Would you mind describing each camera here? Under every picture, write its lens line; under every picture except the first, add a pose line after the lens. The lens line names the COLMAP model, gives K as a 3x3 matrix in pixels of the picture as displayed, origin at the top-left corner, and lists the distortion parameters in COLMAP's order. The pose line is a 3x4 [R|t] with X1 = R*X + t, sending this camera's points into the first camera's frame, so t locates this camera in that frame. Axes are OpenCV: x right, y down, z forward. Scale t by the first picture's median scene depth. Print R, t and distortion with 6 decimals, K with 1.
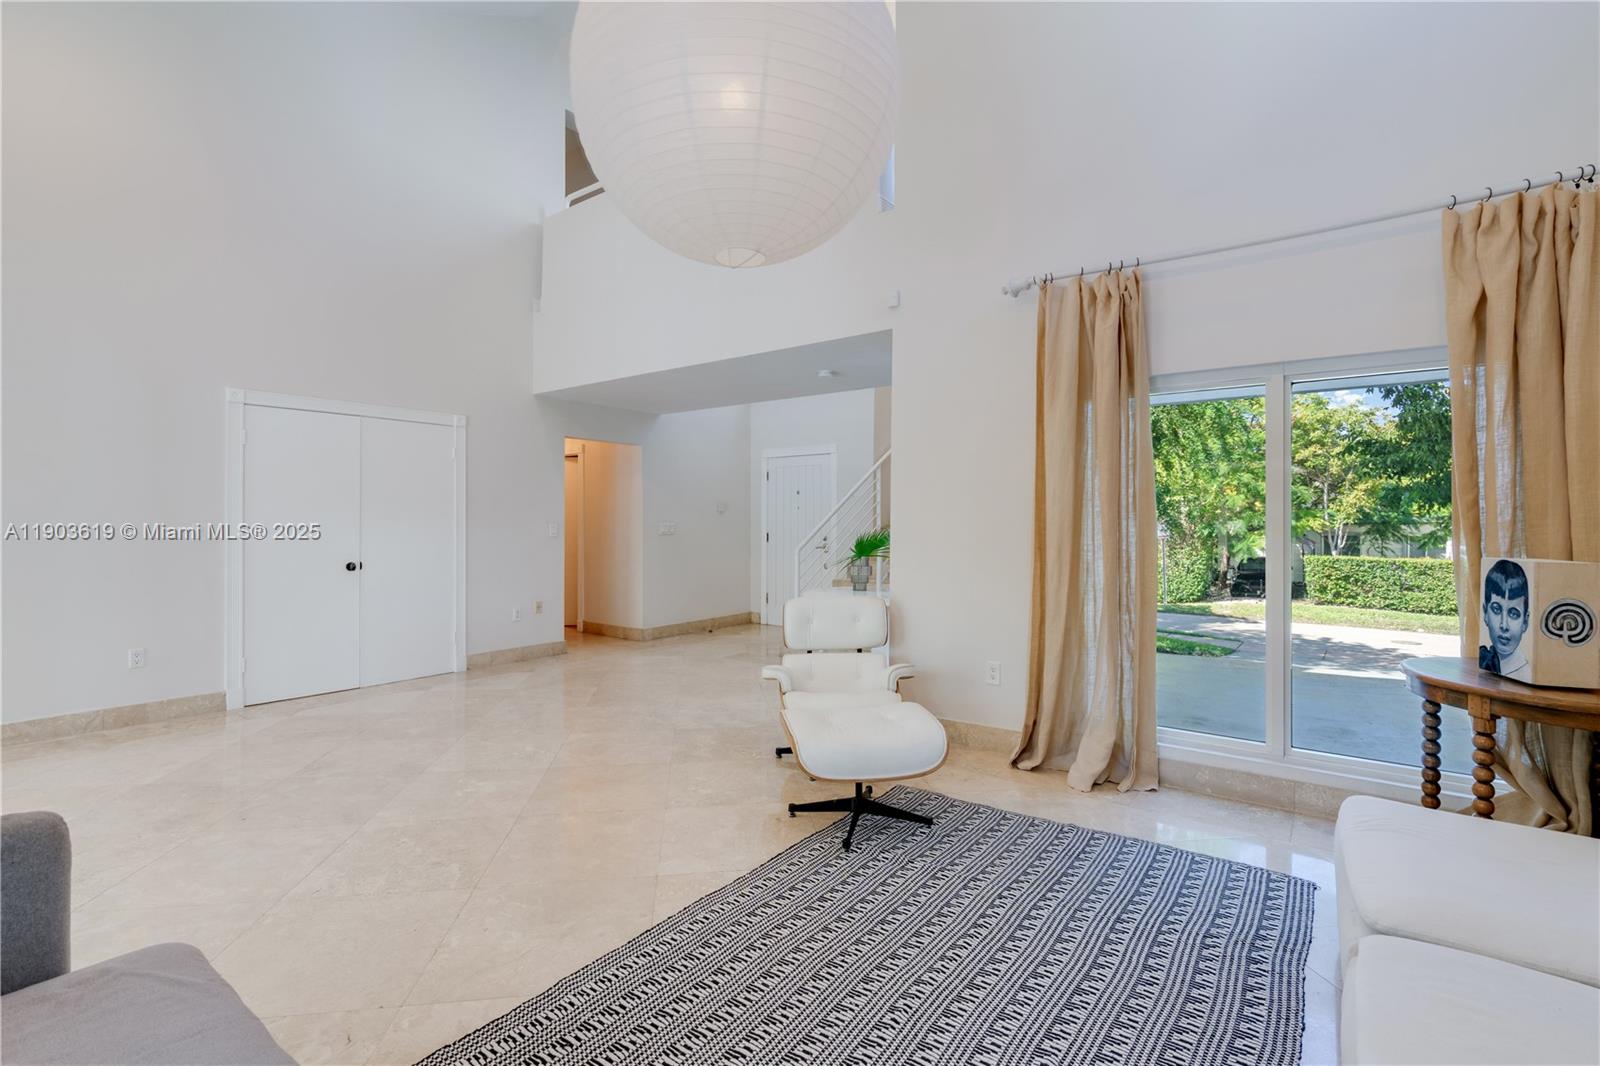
lens RADIAL K [[719.3, 0, 793.1], [0, 719.3, 521.1], [0, 0, 1]] dist [-0.001082, 0.000068]
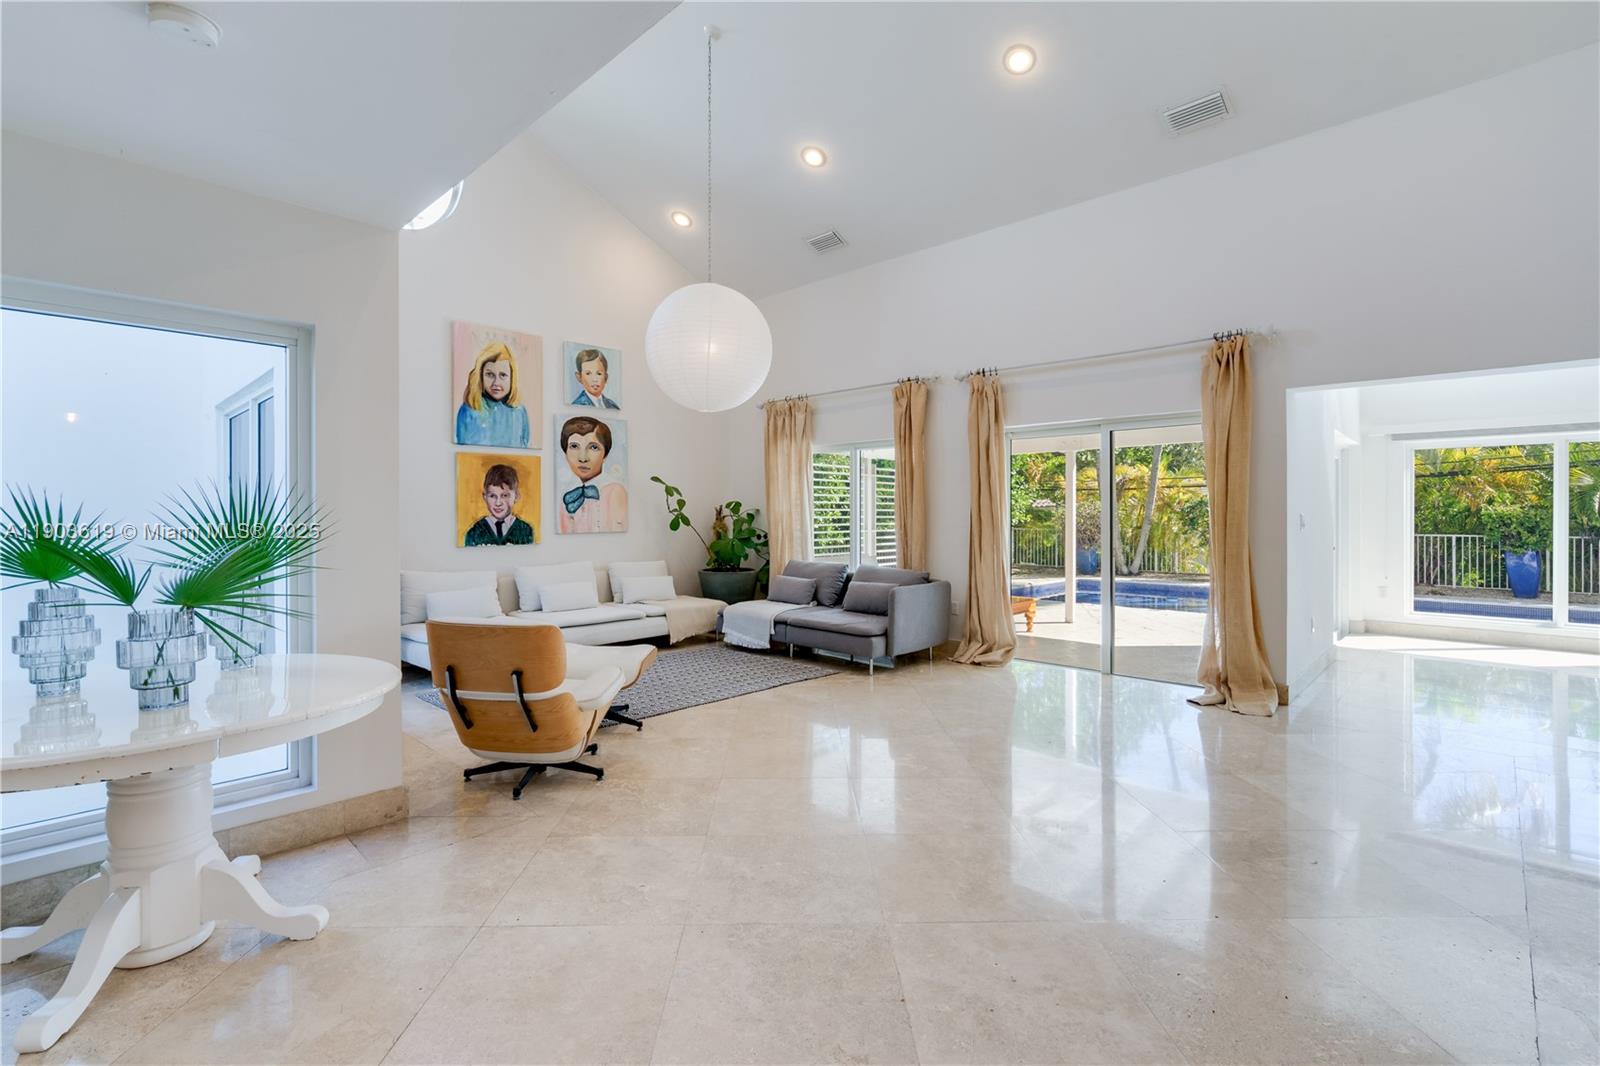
lens RADIAL K [[731.9, 0, 801.5], [0, 731.9, 511.7], [0, 0, 1]] dist [-0.000440, 0.000664]
pose [[-0.993616, 0.000092, 0.112815, -0.578684], [-0.000654, 0.999978, -0.006574, 0.008321], [-0.112814, -0.006606, -0.993594, 2.947882]]
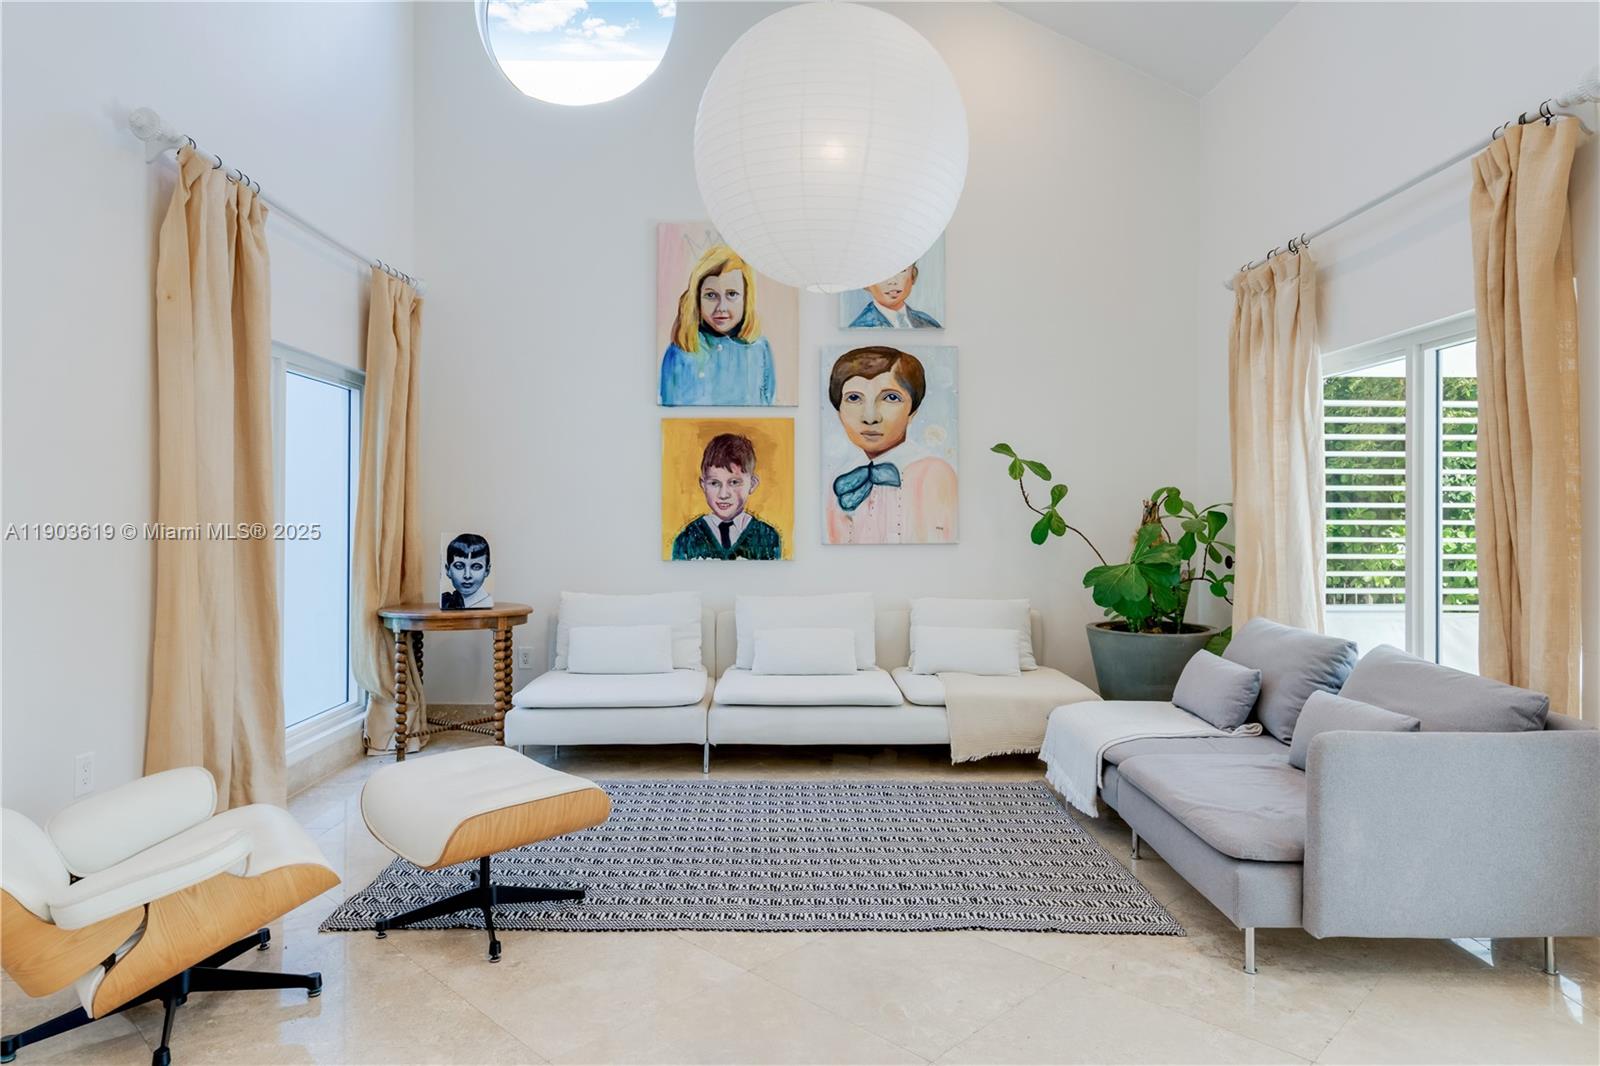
lens RADIAL K [[971.9, 0, 802.0], [0, 971.9, 508.1], [0, 0, 1]] dist [0.000224, 0.001504]
pose [[-0.616273, 0.000488, 0.787533, -1.086010], [-0.007768, 0.999947, -0.006699, 0.006385], [-0.787494, -0.010246, -0.616237, 1.668143]]
